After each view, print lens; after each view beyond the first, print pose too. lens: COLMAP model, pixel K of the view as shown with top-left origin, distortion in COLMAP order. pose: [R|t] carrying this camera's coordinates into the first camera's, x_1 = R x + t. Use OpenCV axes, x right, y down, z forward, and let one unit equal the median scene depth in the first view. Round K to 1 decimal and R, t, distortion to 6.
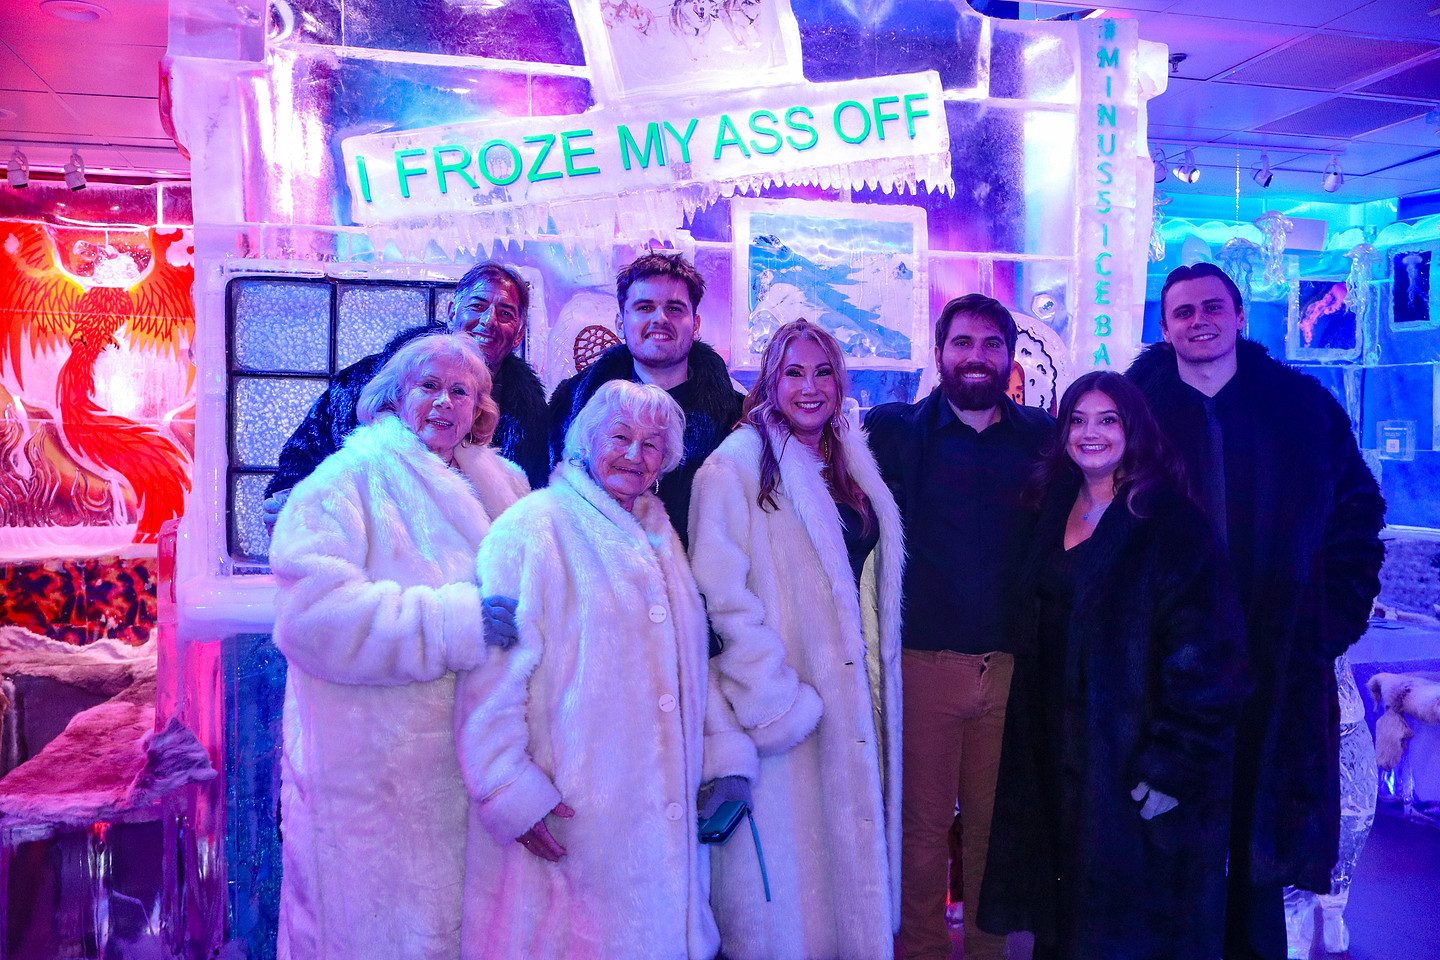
lens RADIAL K [[1174.1, 0, 724.3], [0, 1174.1, 474.0], [0, 0, 1]] dist [-0.001590, 0.003772]
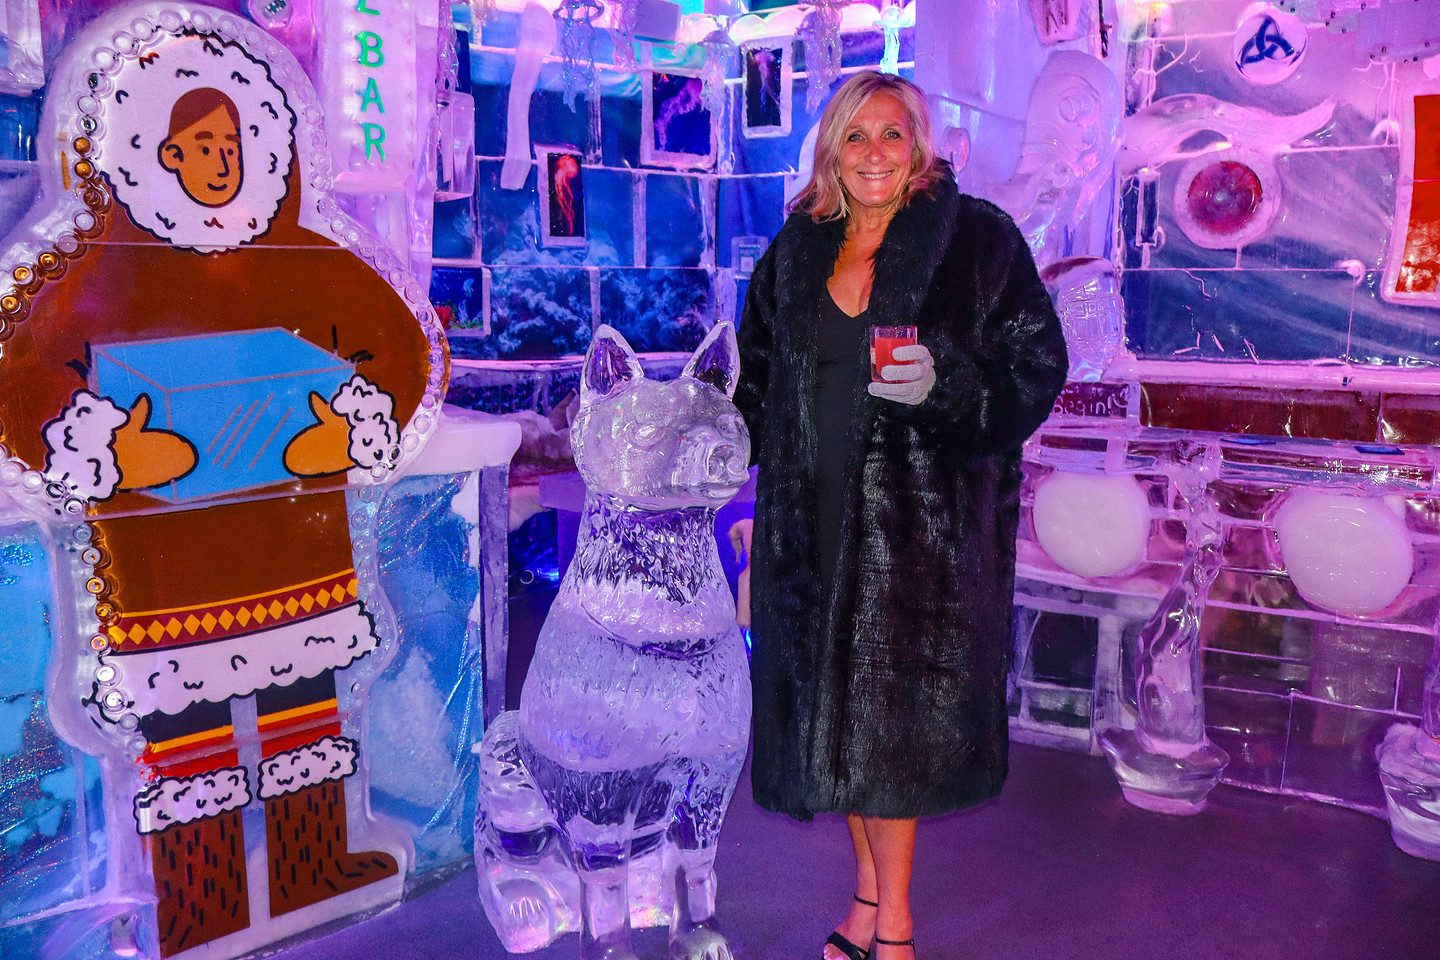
lens RADIAL K [[1174.1, 0, 724.3], [0, 1174.1, 474.0], [0, 0, 1]] dist [-0.001590, 0.003772]
pose [[0.873888, -0.073759, 0.480499, 0.174978], [0.006026, 0.989990, 0.141010, 0.015657], [-0.486089, -0.120331, 0.865585, 0.337500]]
